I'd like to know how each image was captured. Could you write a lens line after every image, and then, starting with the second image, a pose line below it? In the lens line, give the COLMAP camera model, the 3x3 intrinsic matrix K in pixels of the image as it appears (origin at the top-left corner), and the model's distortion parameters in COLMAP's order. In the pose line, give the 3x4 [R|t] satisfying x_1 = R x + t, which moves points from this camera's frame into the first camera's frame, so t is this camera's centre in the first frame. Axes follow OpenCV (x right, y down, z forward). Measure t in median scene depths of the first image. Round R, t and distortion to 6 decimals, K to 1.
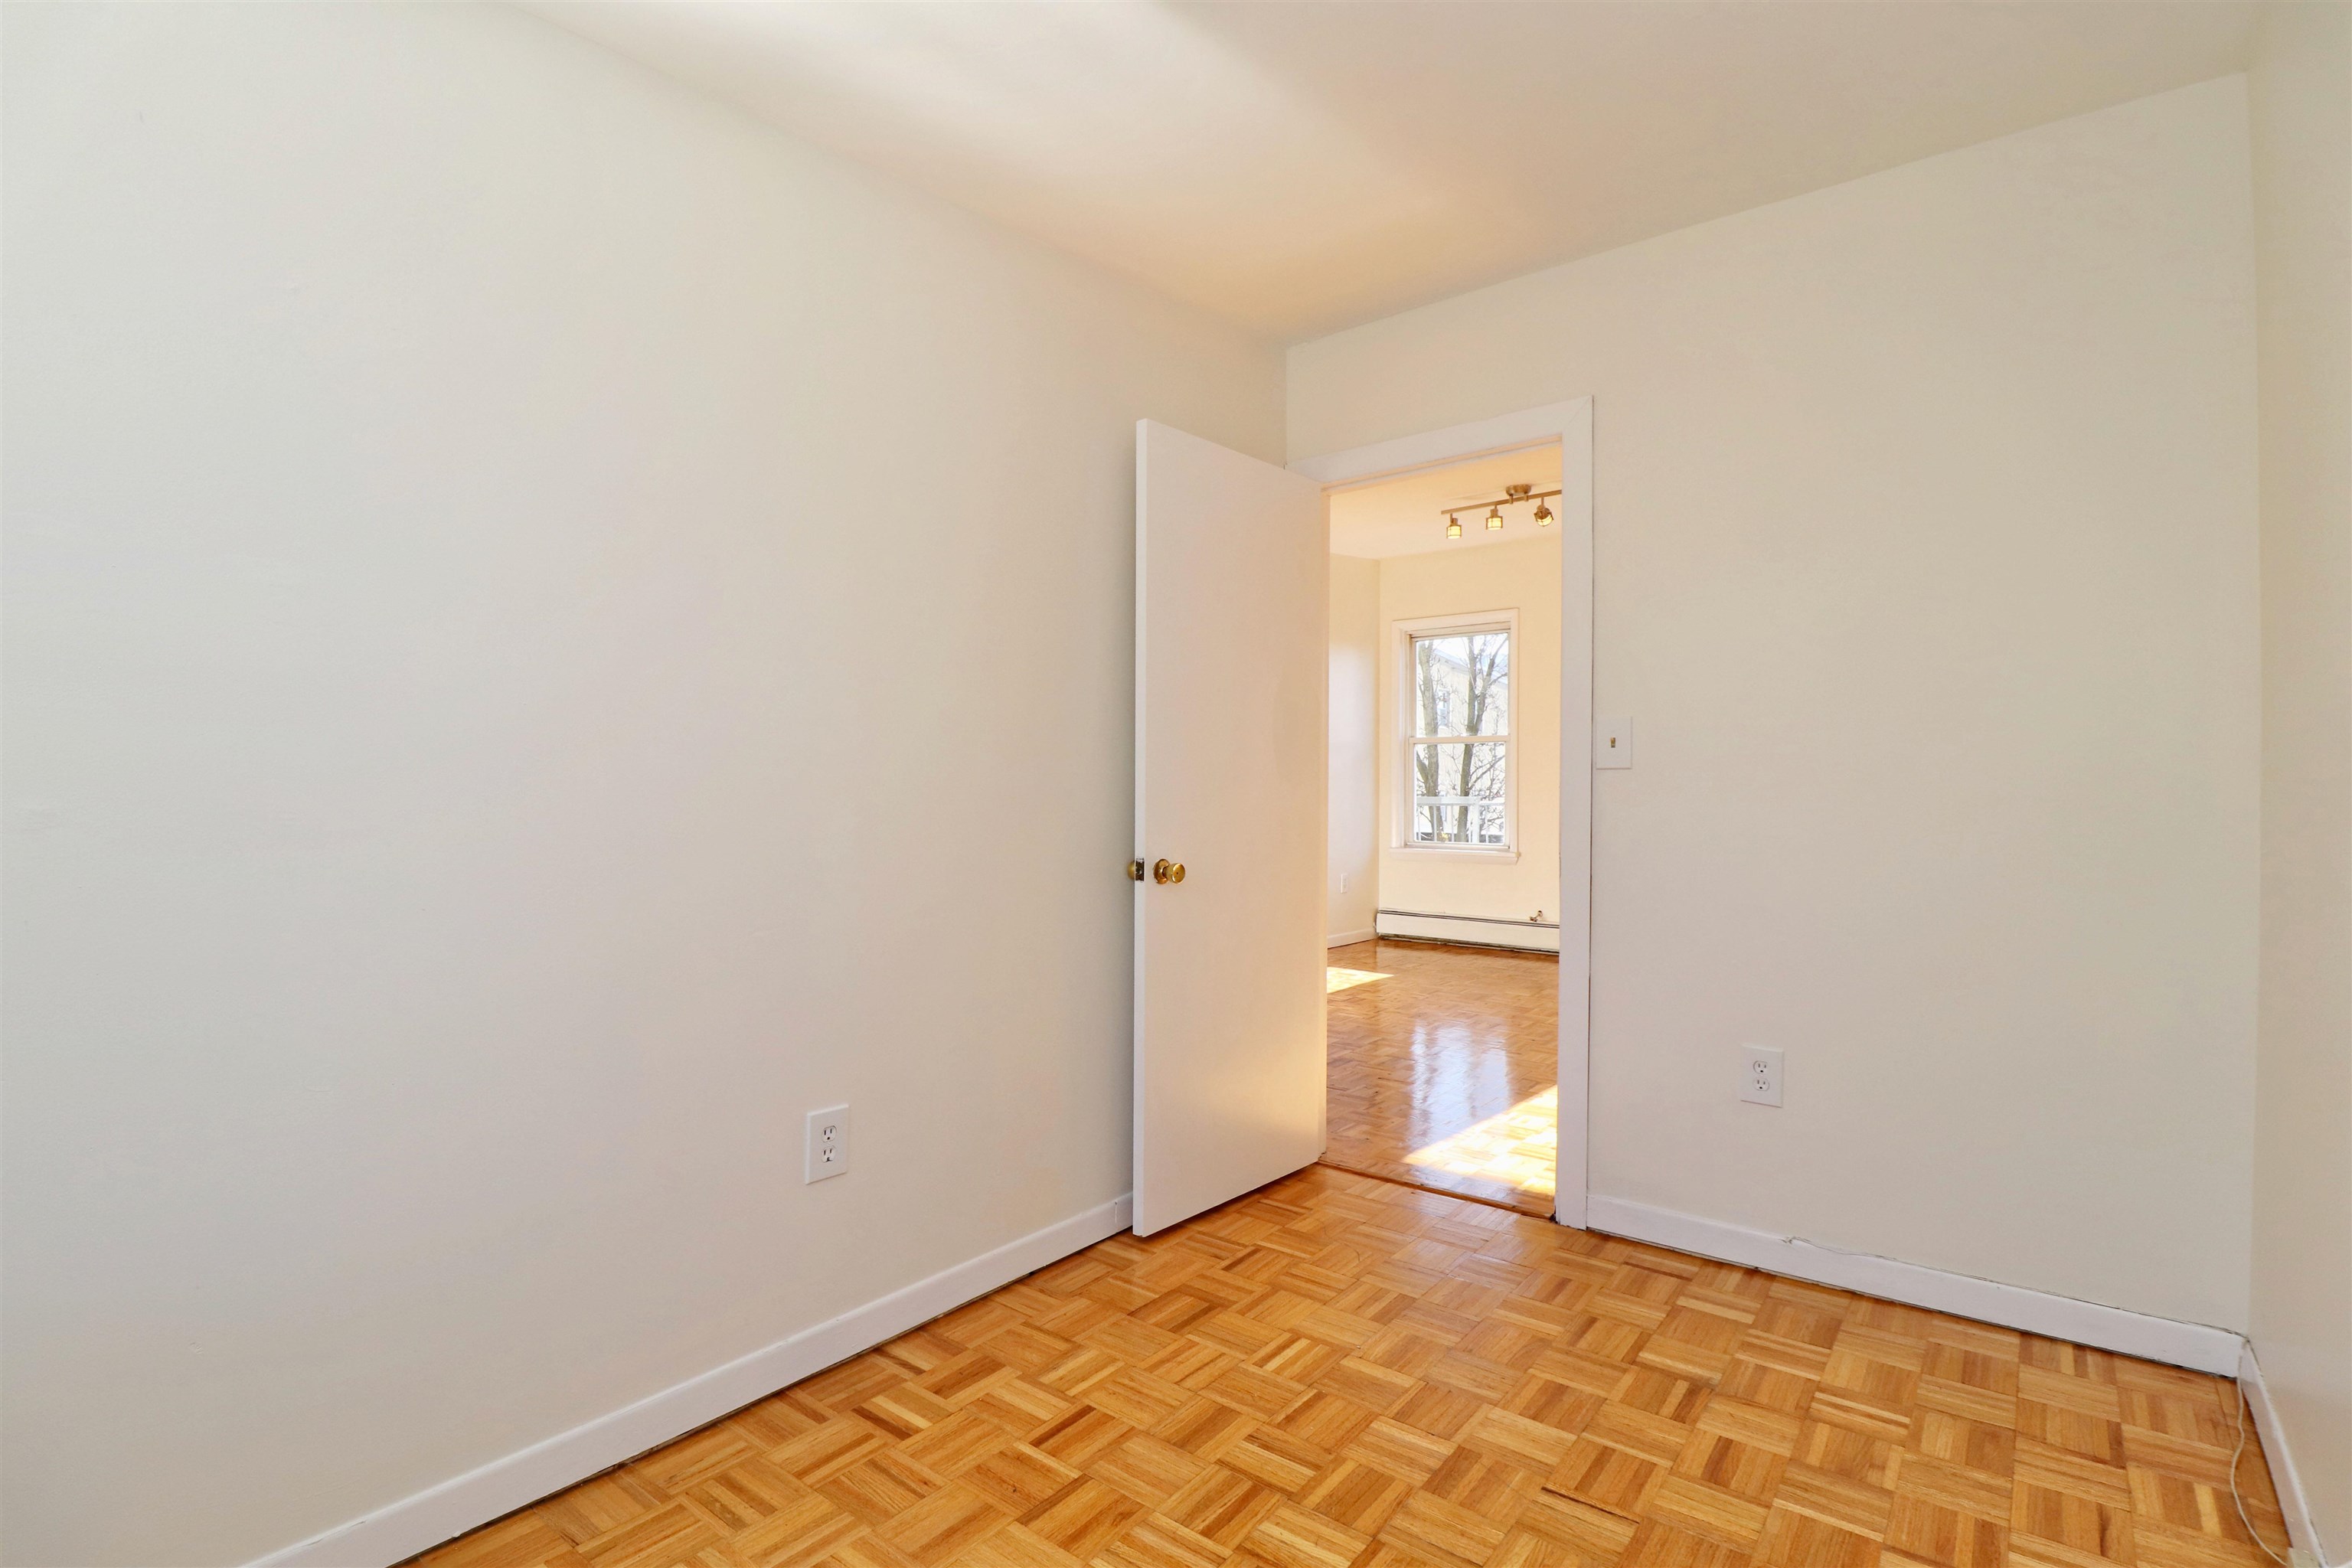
lens RADIAL K [[1112.7, 0, 1176.0], [0, 1112.7, 784.0], [0, 0, 1]] dist [0.000087, -0.000290]
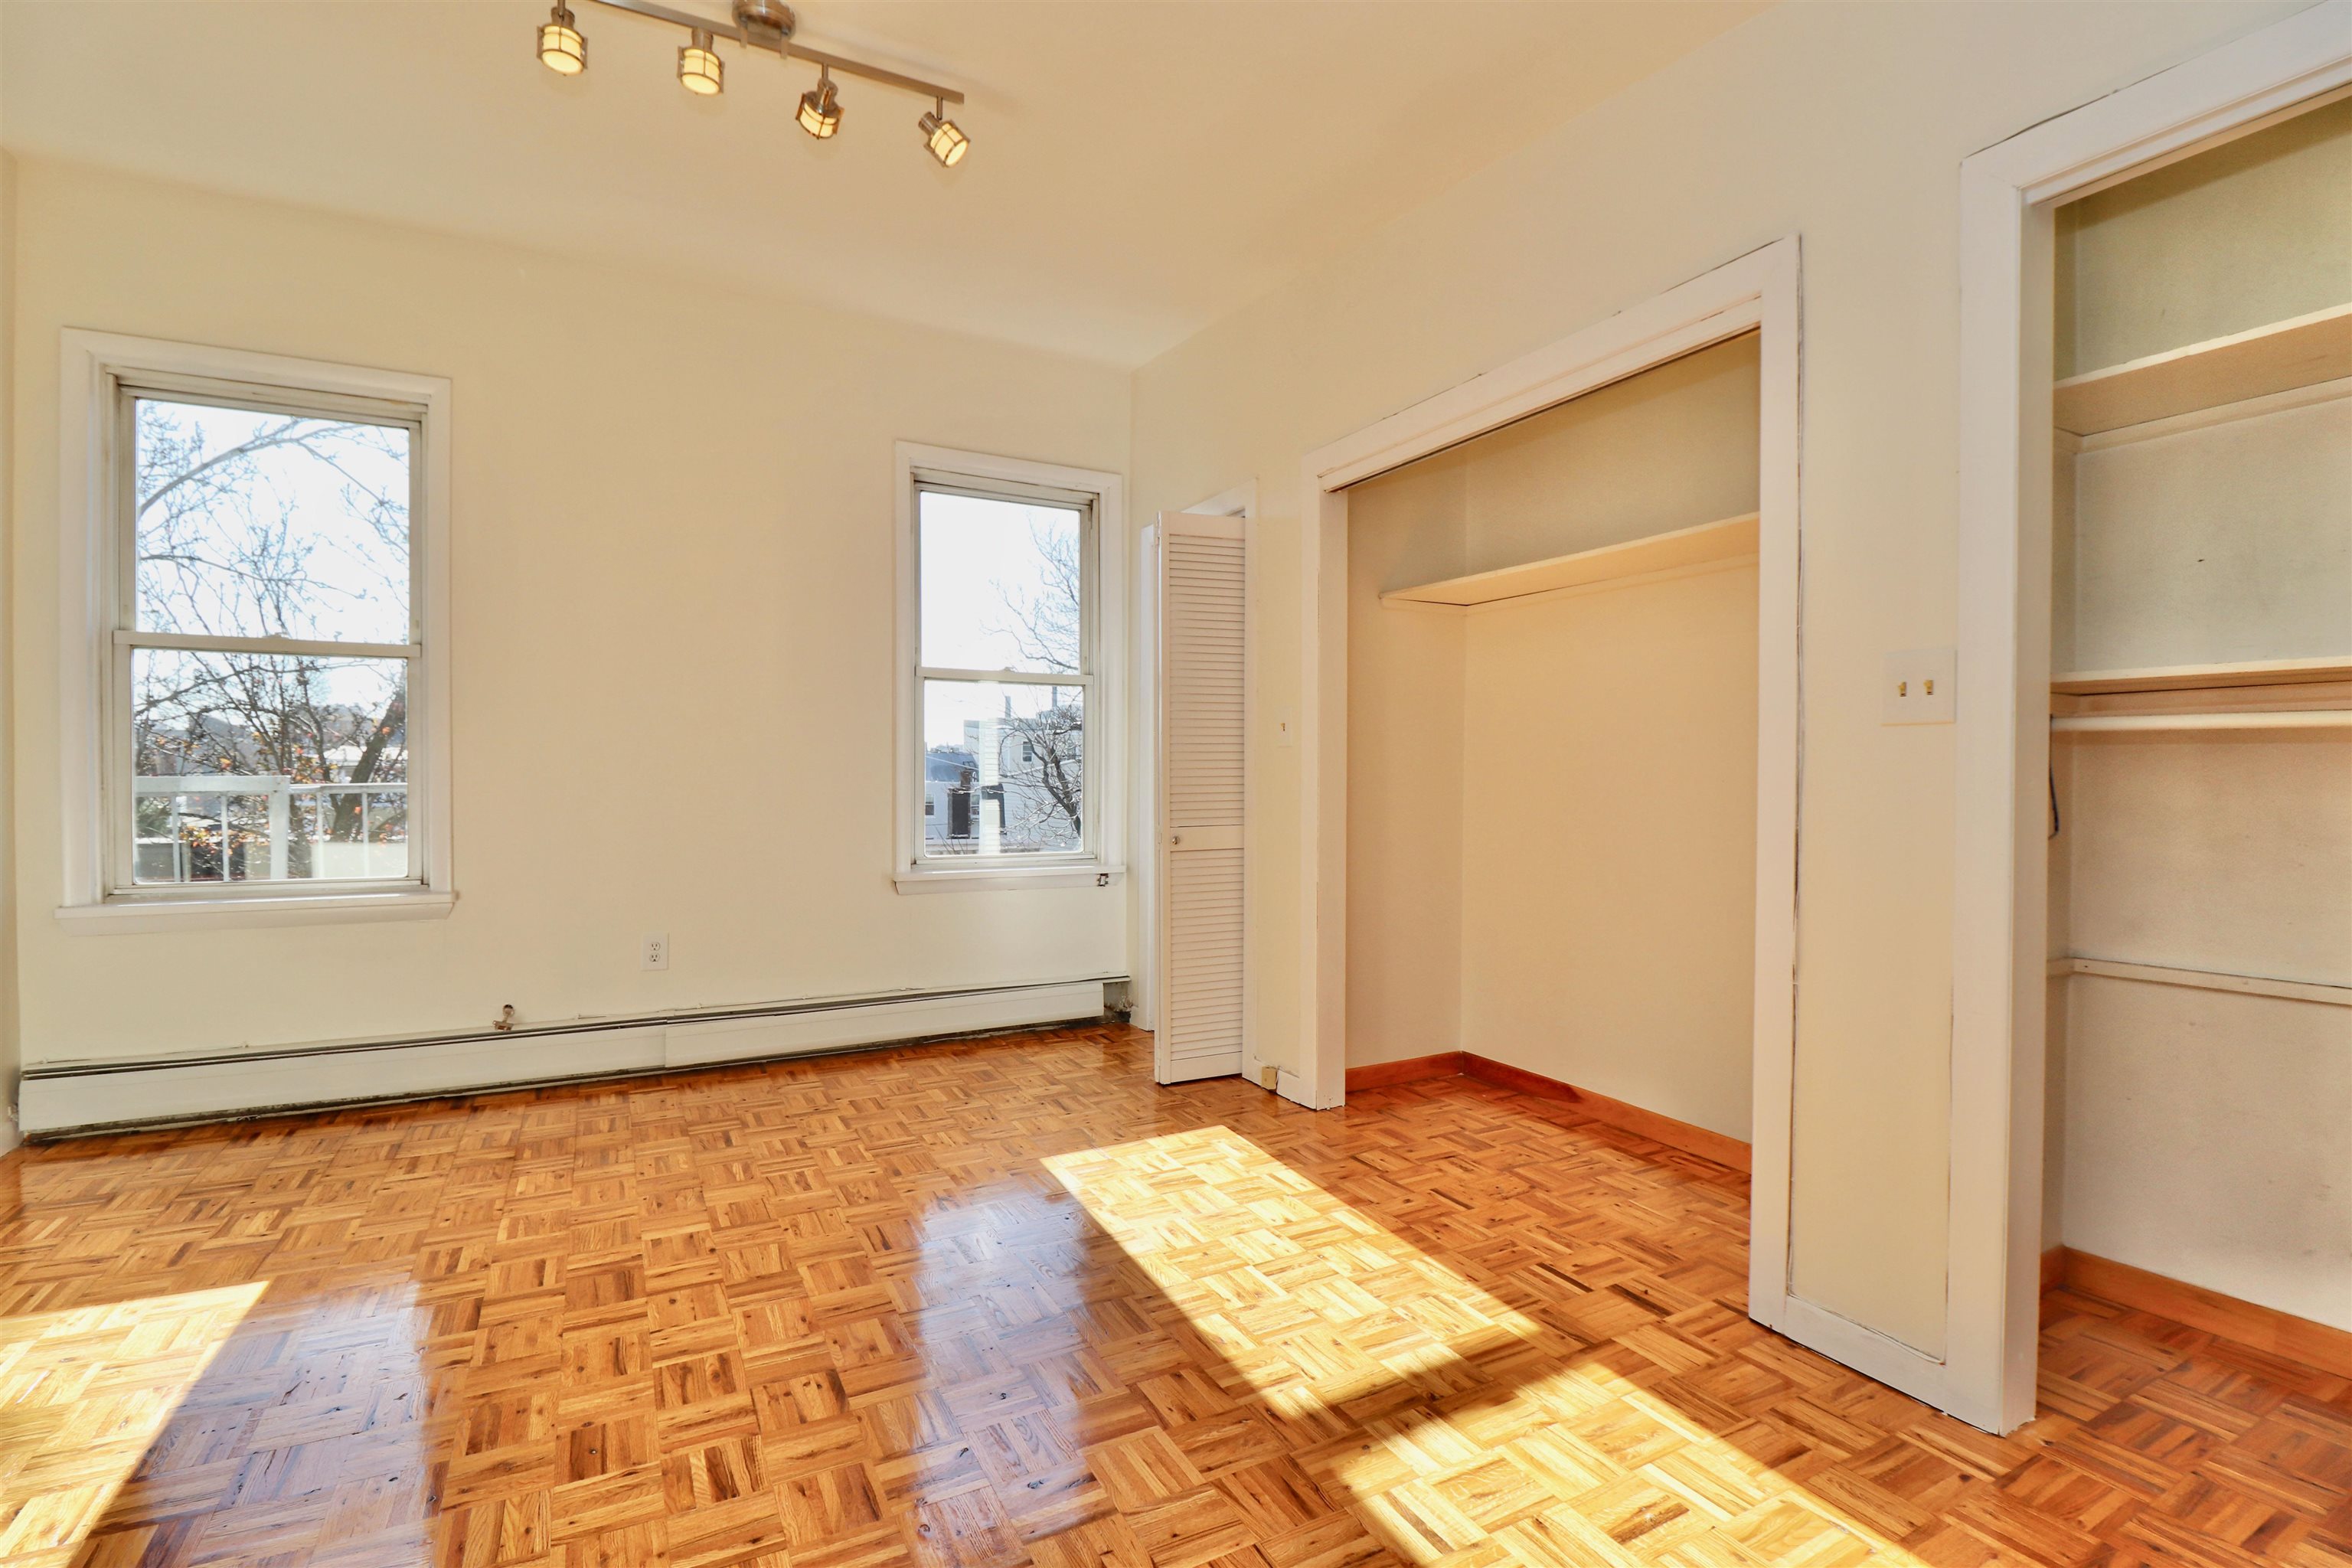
lens RADIAL K [[1112.7, 0, 1176.0], [0, 1112.7, 784.0], [0, 0, 1]] dist [0.000087, -0.000290]
pose [[0.400070, -0.011584, 0.916411, -0.008648], [-0.005288, 0.999874, 0.014948, 0.008555], [-0.916469, -0.010826, 0.399959, 0.663943]]
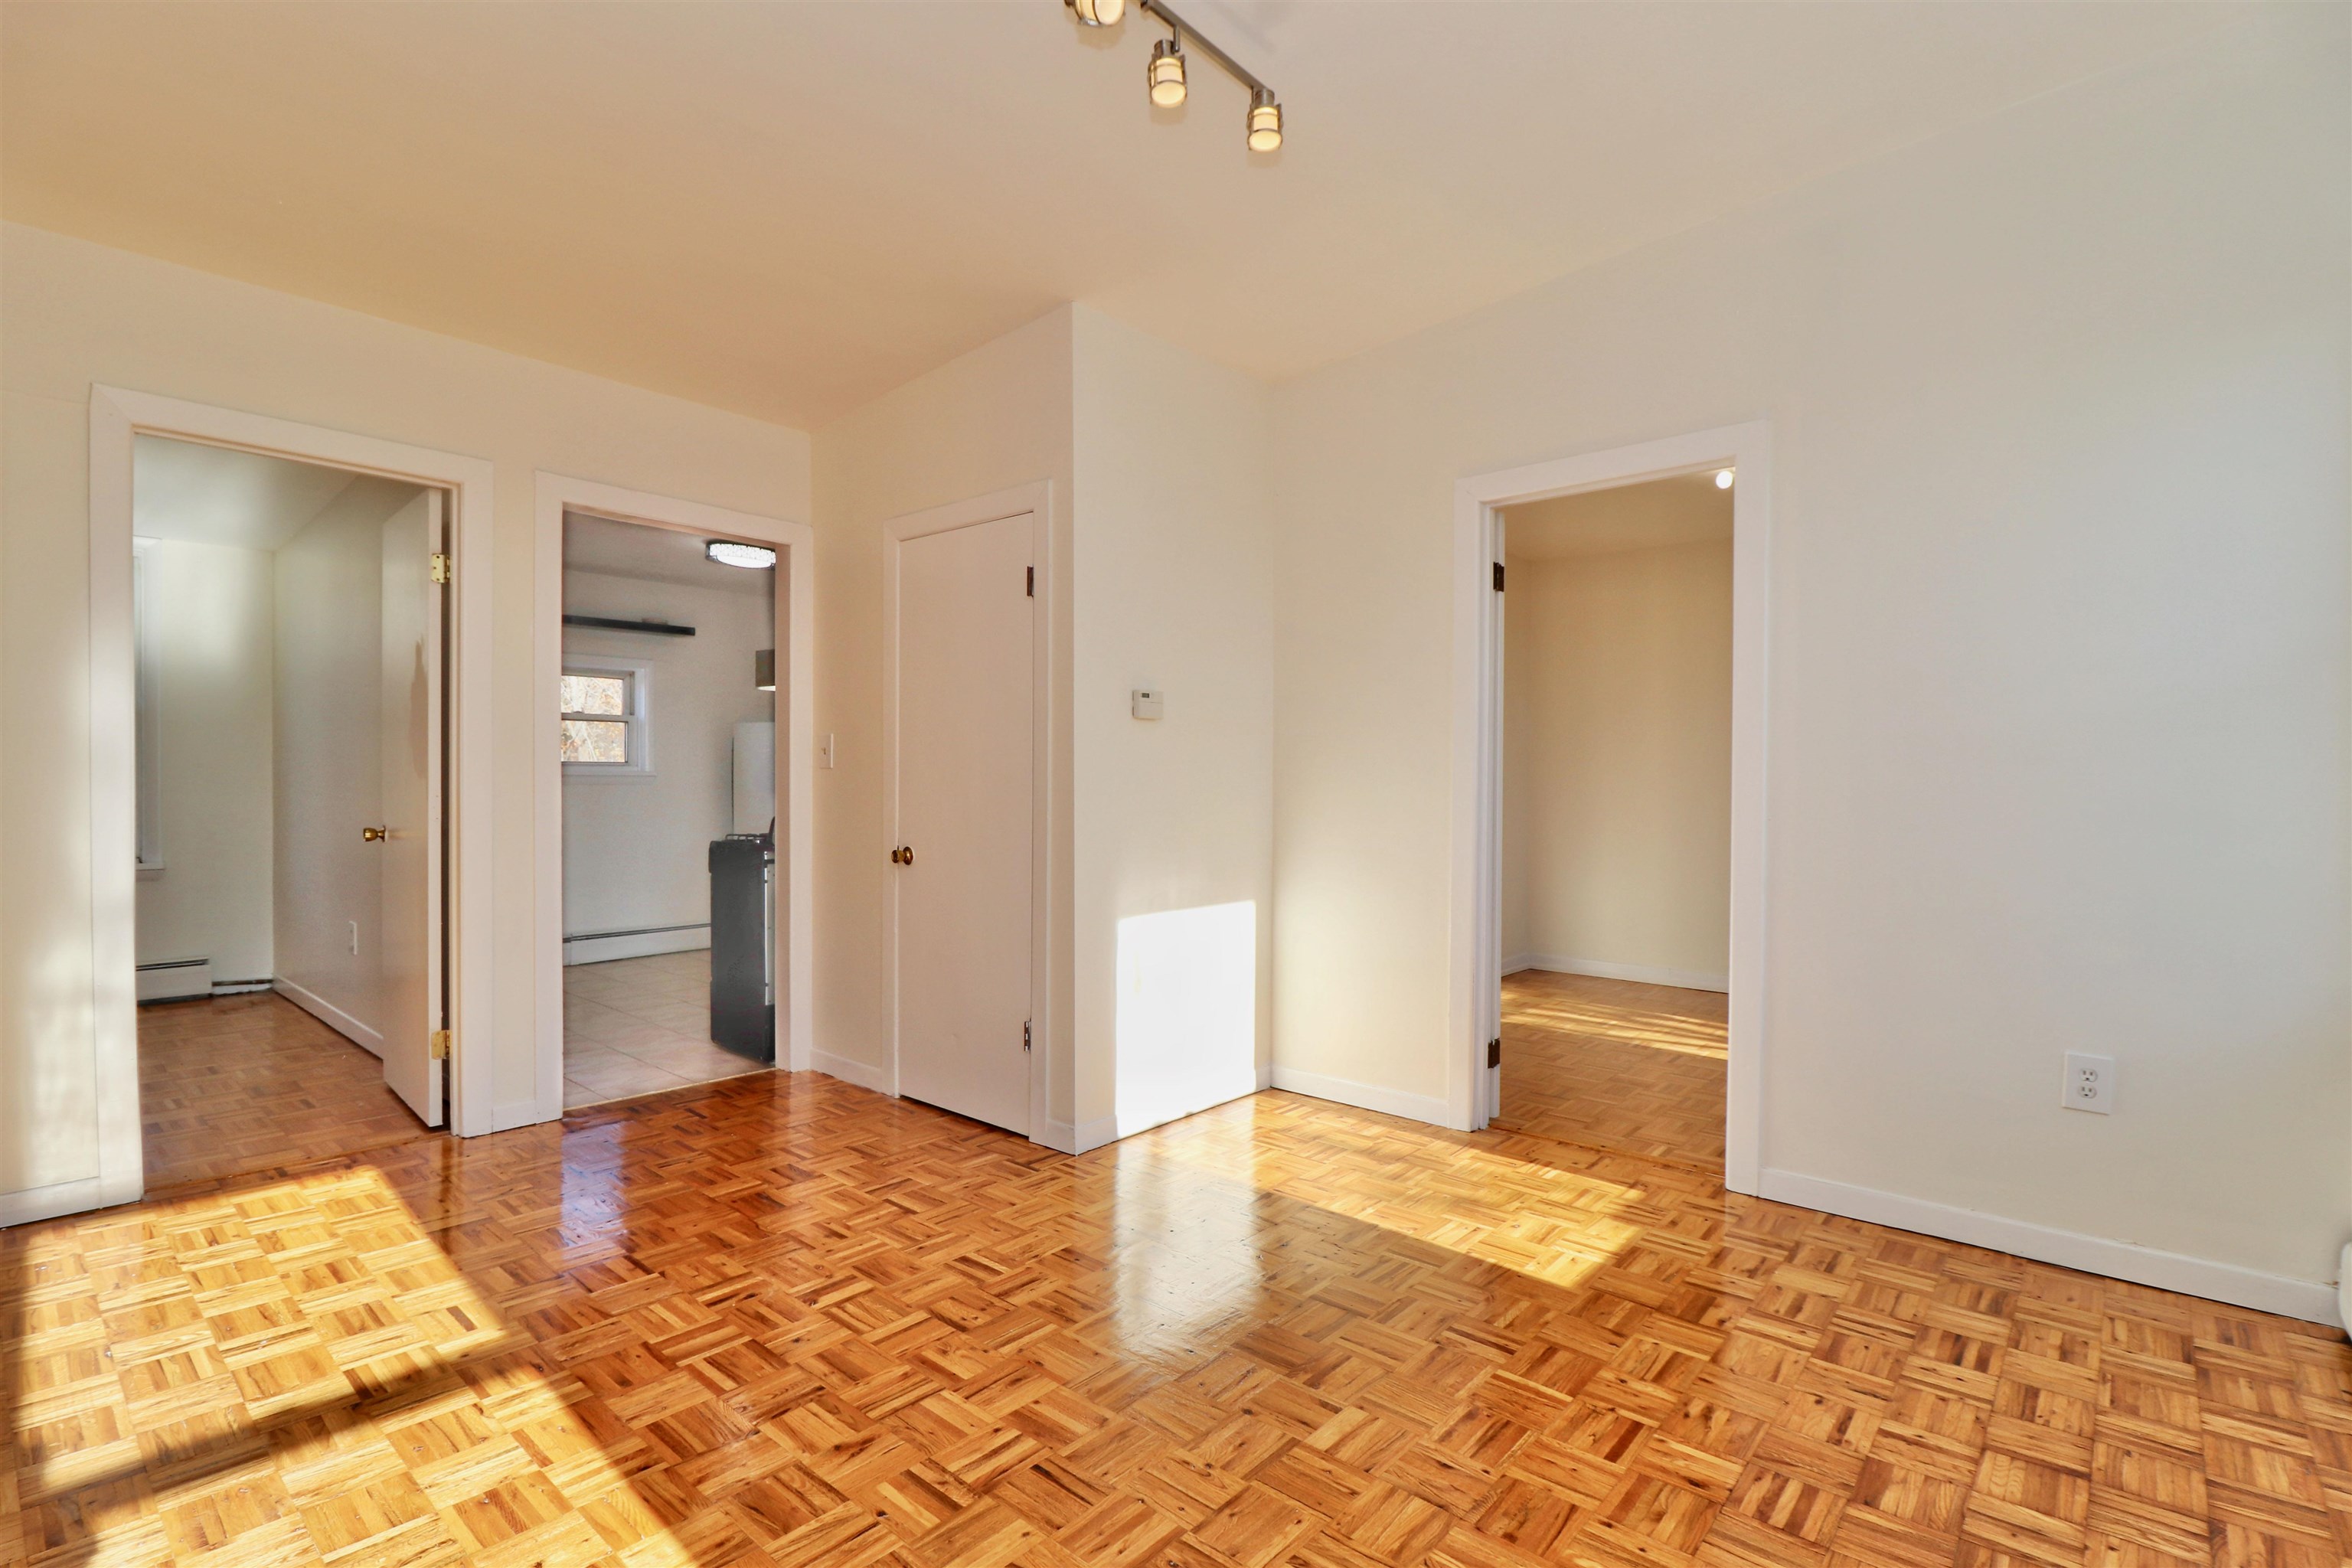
lens RADIAL K [[1112.7, 0, 1176.0], [0, 1112.7, 784.0], [0, 0, 1]] dist [0.000087, -0.000290]
pose [[-0.053082, -0.005110, -0.998577, 0.618906], [-0.001846, 0.999986, -0.005019, 0.007024], [0.998588, 0.001577, -0.053091, 0.977152]]
